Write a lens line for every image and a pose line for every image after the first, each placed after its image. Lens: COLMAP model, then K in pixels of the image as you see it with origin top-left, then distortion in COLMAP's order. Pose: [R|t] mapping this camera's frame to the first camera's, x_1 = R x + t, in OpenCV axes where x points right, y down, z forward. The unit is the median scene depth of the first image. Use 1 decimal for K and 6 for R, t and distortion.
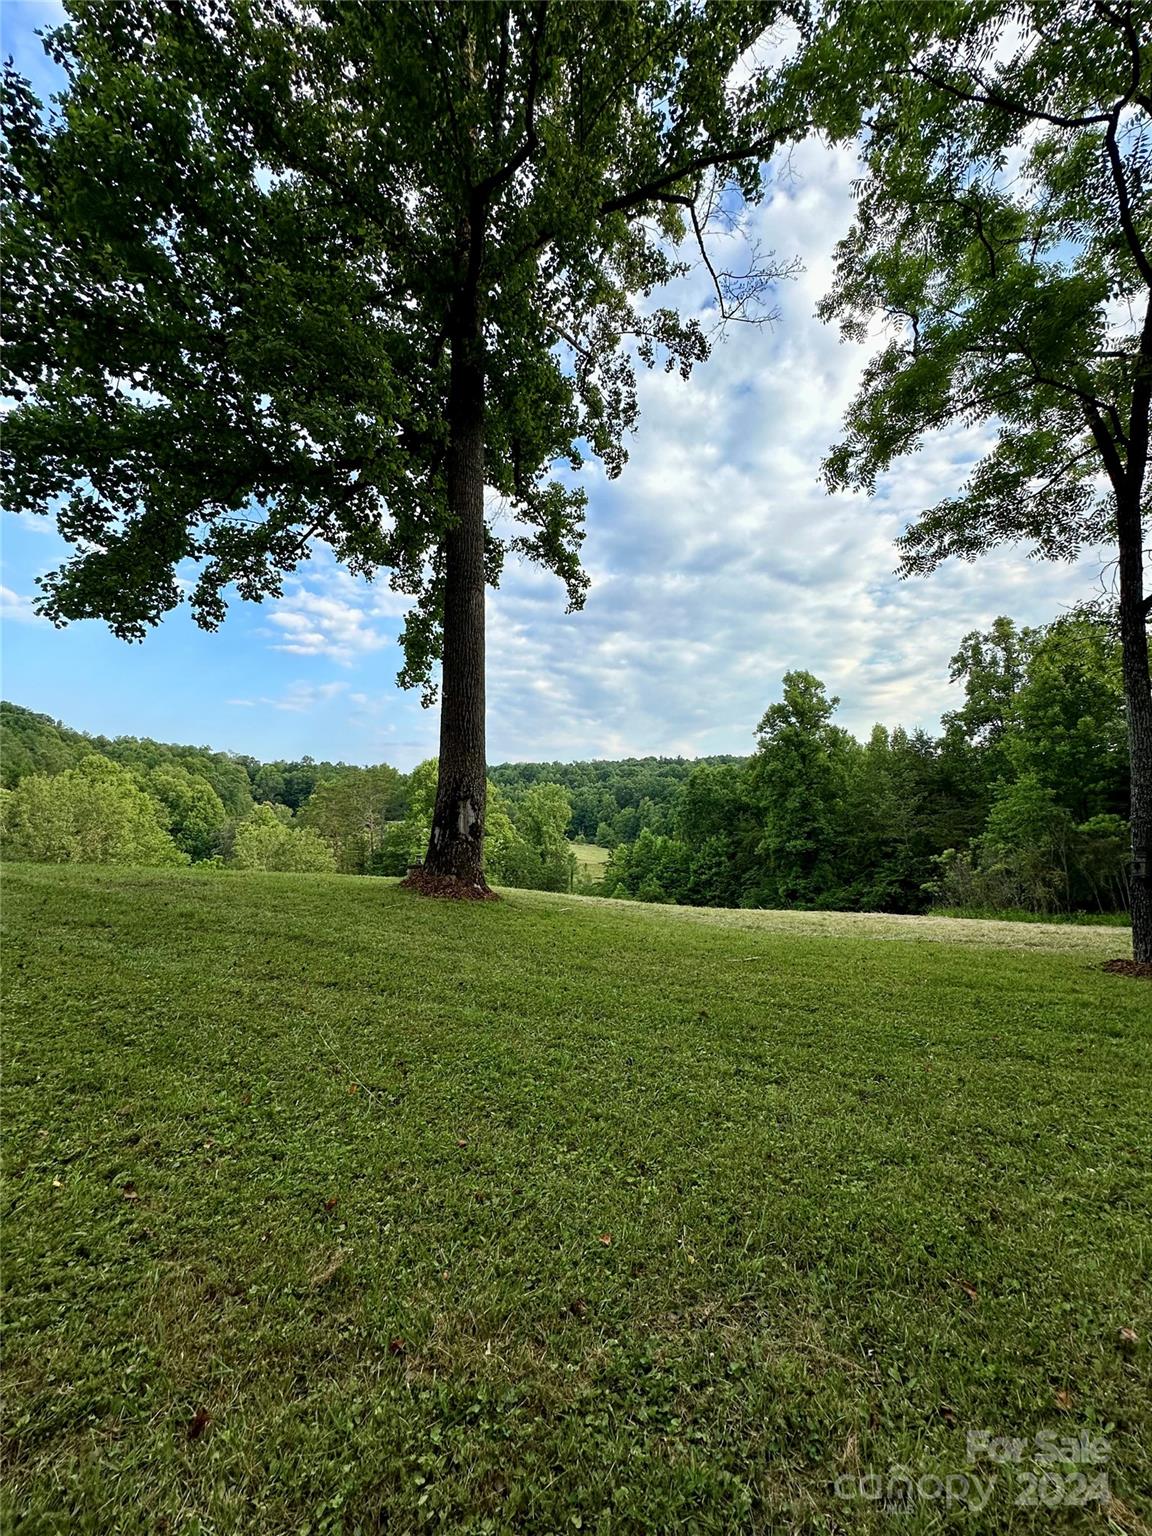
lens RADIAL K [[617.9, 0, 578.0], [0, 617.9, 766.9], [0, 0, 1]] dist [0.001739, 0.001371]
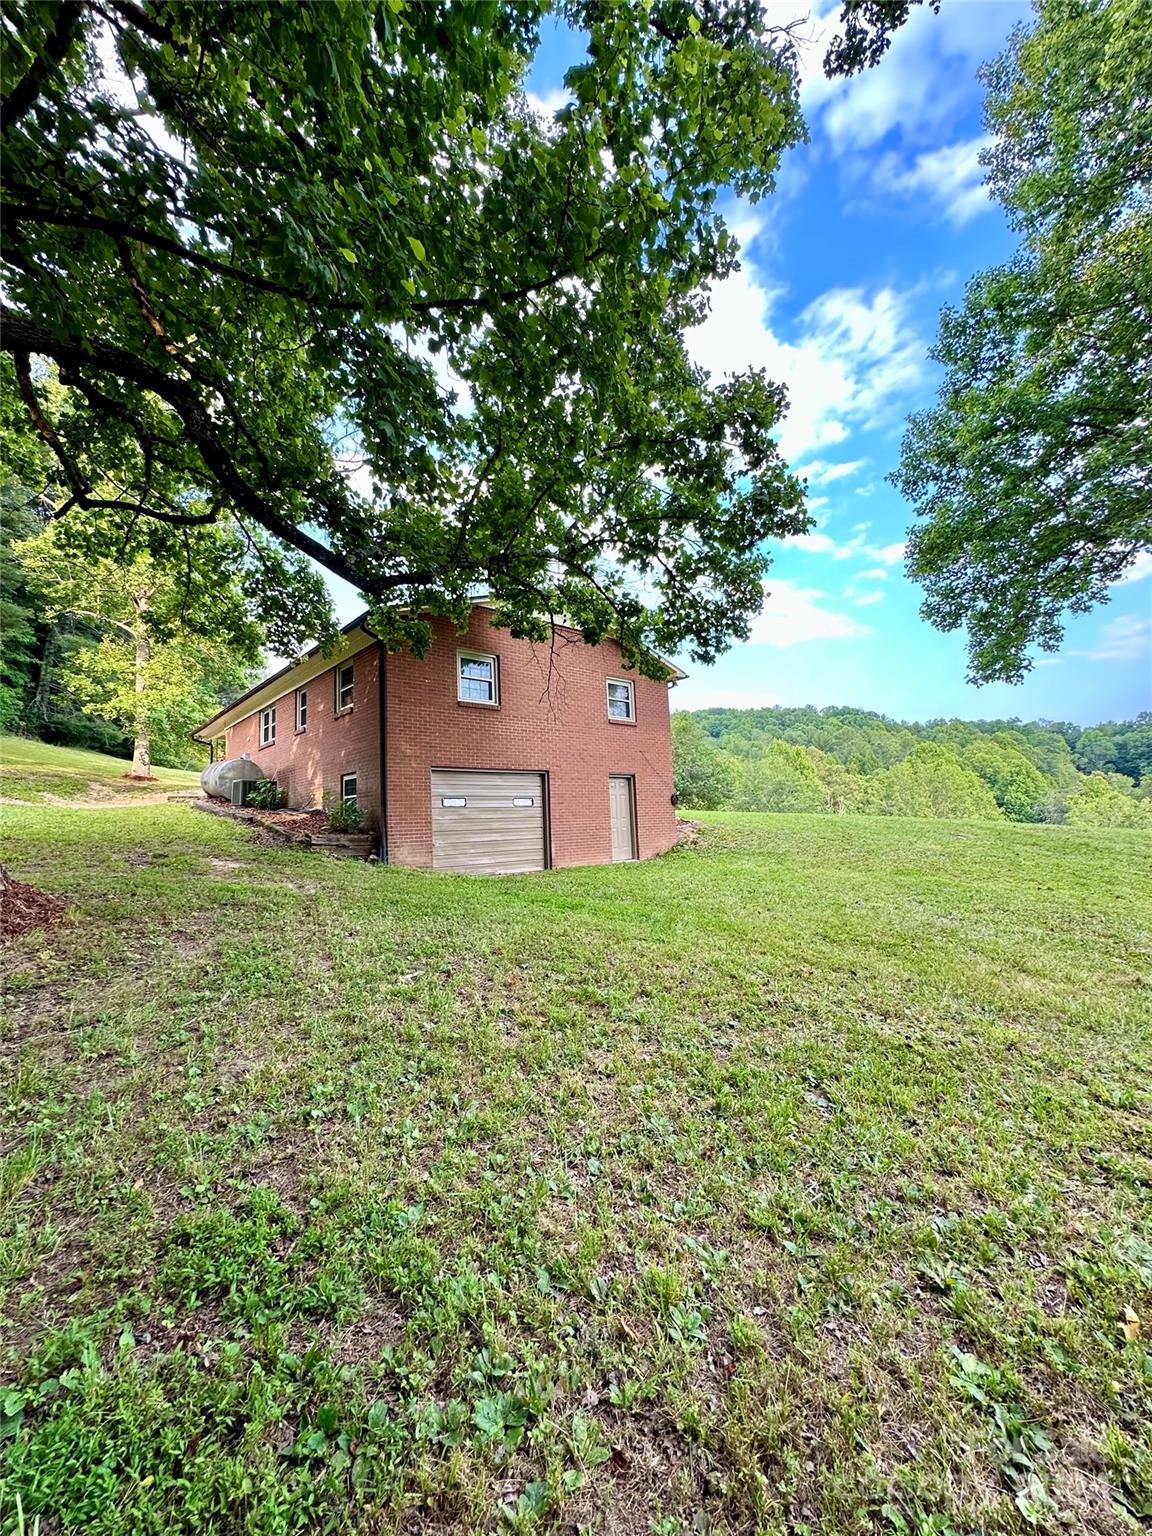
lens RADIAL K [[617.9, 0, 577.8], [0, 617.9, 771.7], [0, 0, 1]] dist [0.001739, 0.001371]
pose [[0.396201, -0.063573, -0.915960, 0.187300], [0.106537, 0.994045, -0.022909, -0.030875], [0.911962, -0.088507, 0.400614, -0.442347]]
